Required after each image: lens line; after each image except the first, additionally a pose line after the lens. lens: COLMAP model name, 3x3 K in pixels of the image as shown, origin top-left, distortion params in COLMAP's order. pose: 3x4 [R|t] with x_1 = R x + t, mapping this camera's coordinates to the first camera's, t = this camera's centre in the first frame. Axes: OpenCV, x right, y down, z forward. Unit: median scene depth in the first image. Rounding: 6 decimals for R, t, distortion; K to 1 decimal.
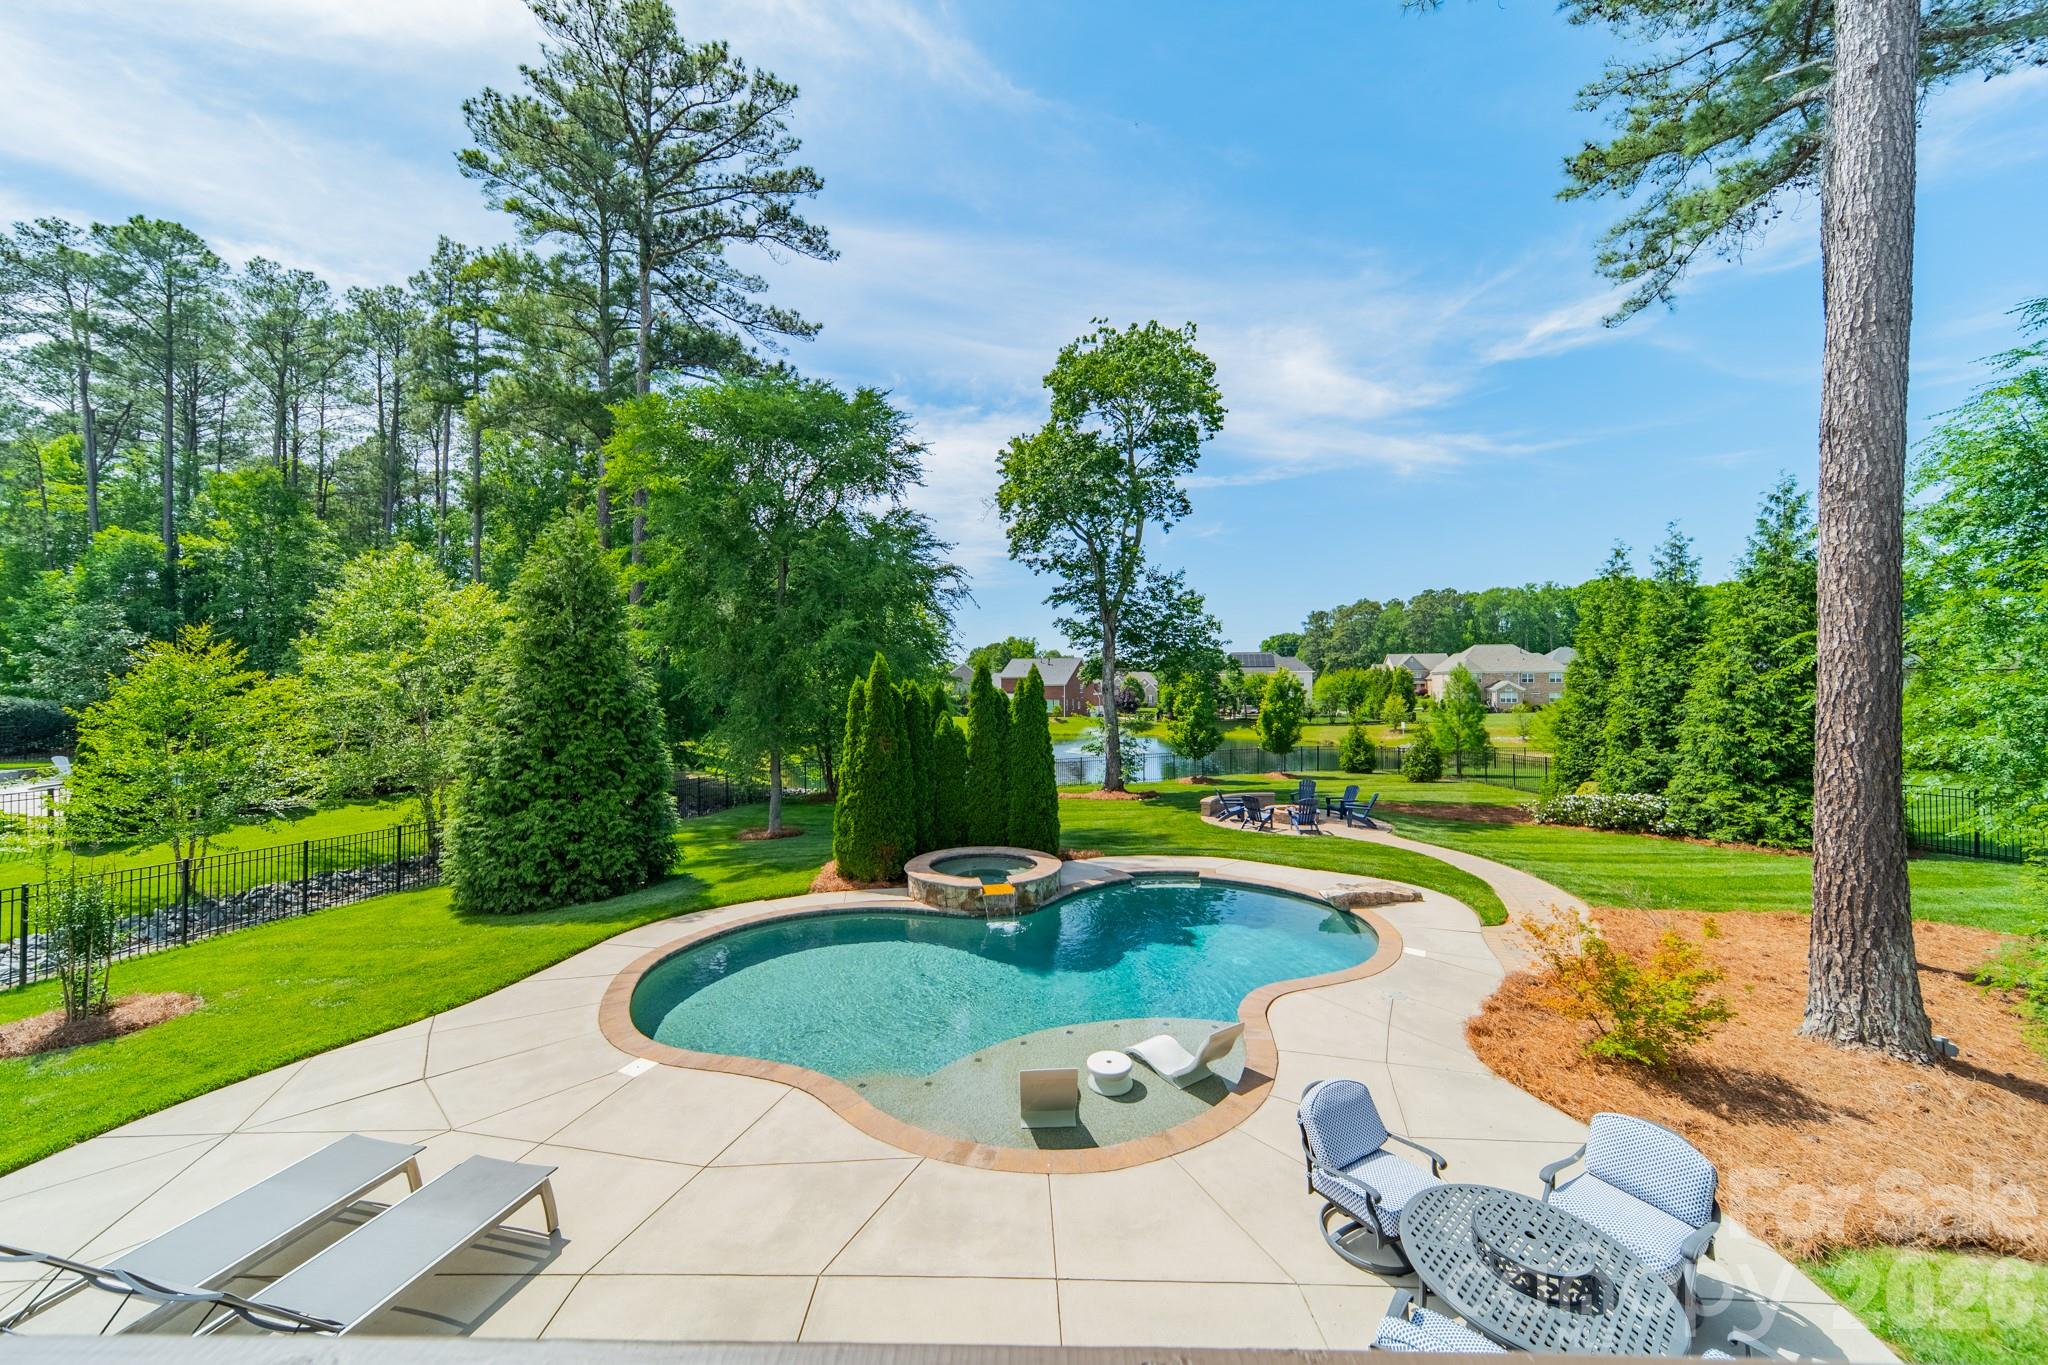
lens RADIAL K [[715.3, 0, 1020.1], [0, 715.3, 688.5], [0, 0, 1]] dist [0.009975, -0.000405]
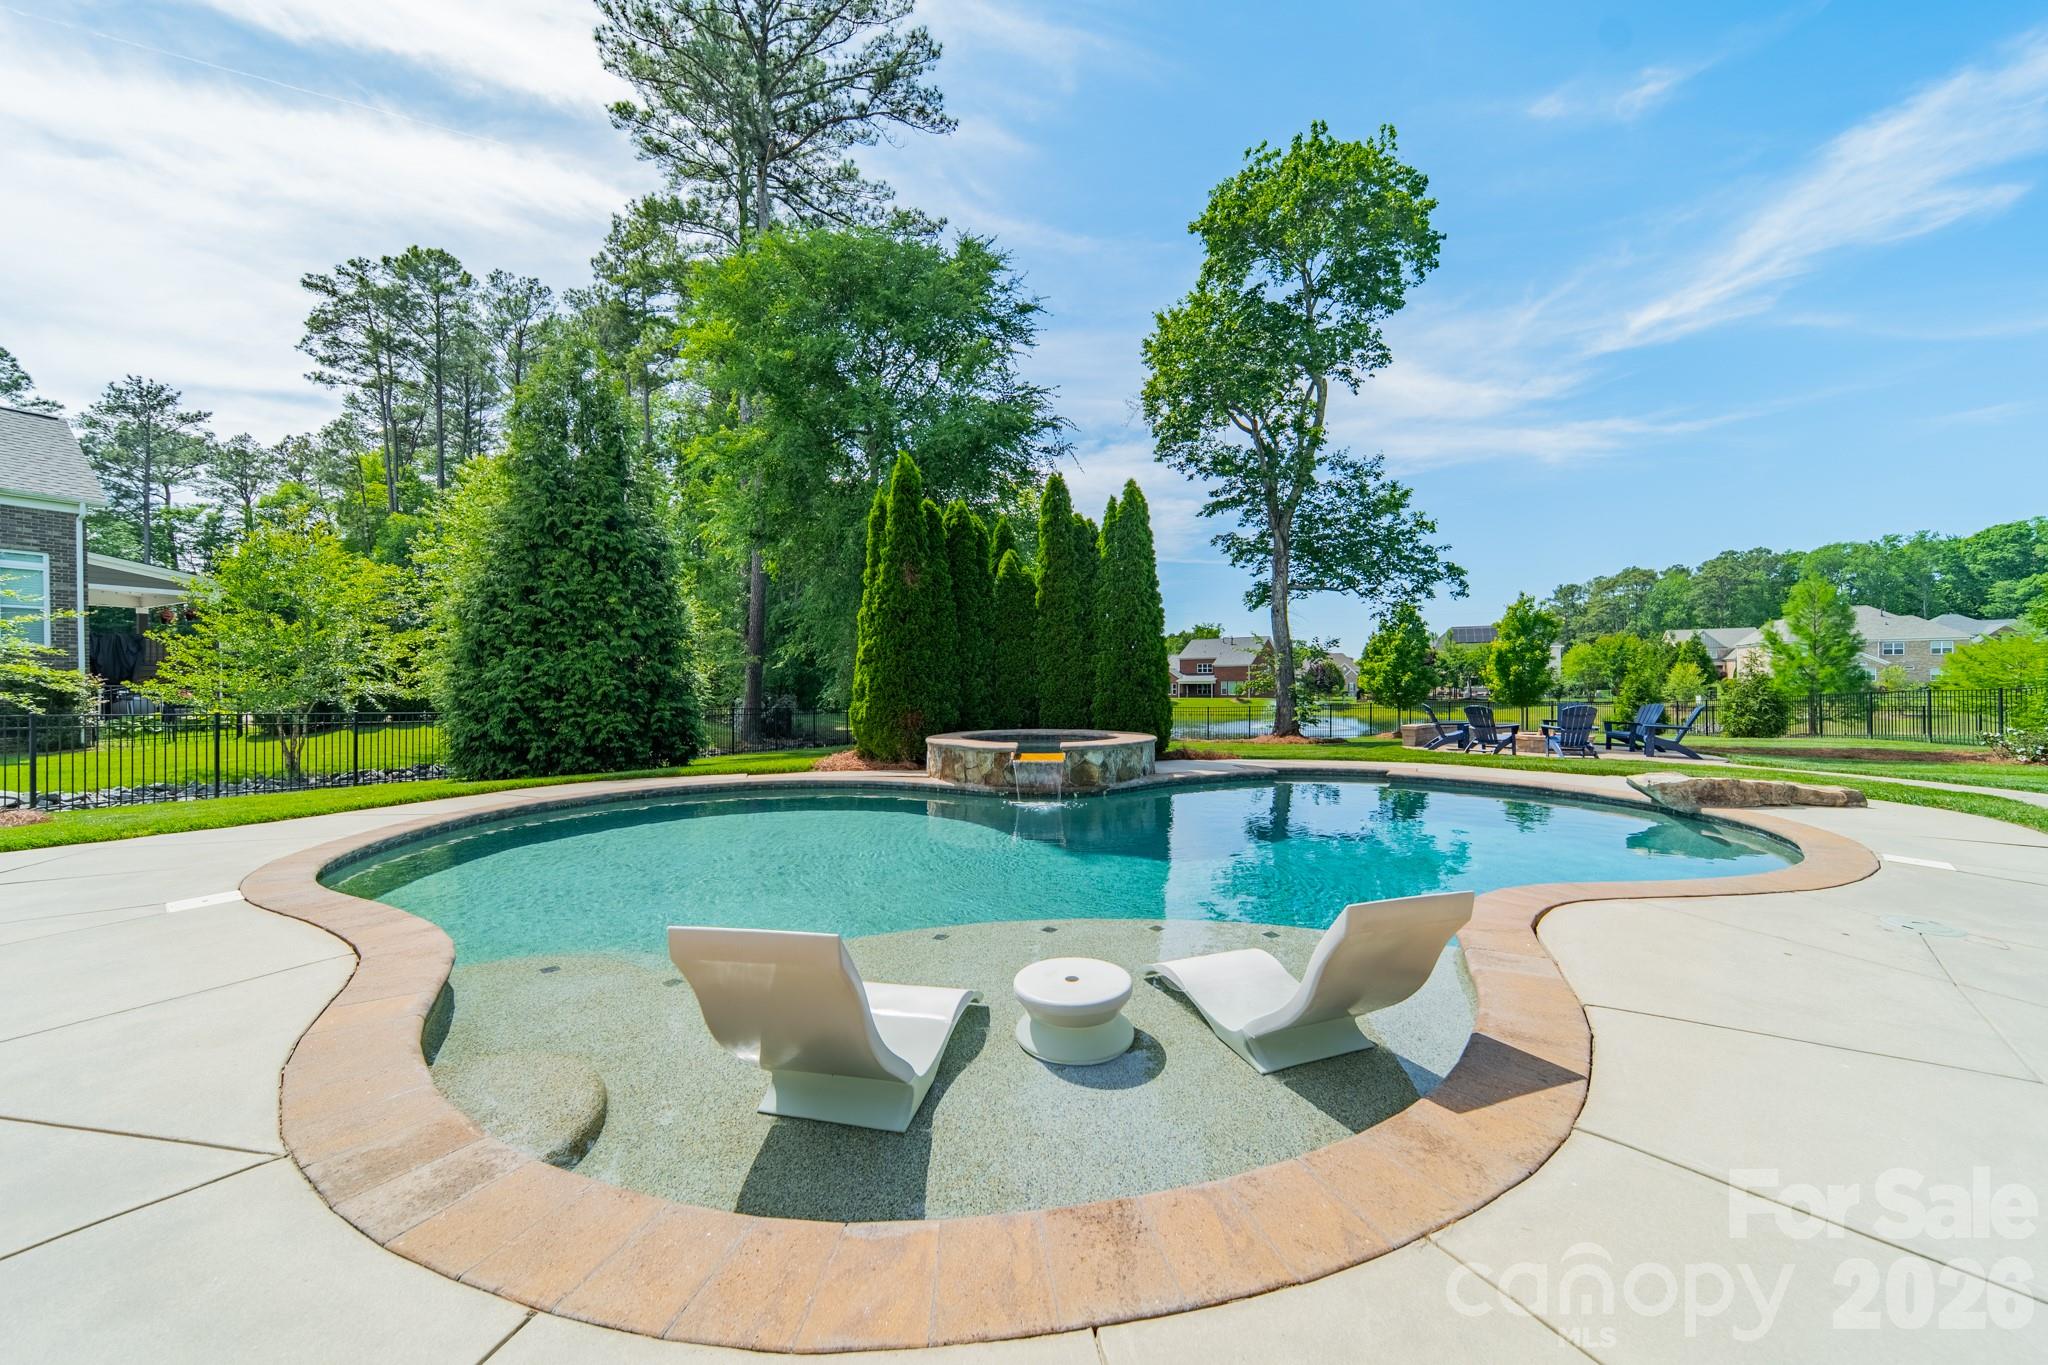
lens RADIAL K [[715.3, 0, 1020.1], [0, 715.3, 688.5], [0, 0, 1]] dist [0.009975, -0.000405]
pose [[0.967644, -0.002371, -0.252307, 0.046429], [0.004416, 0.999962, 0.007539, 0.086930], [0.252279, -0.008409, 0.967618, 0.149626]]
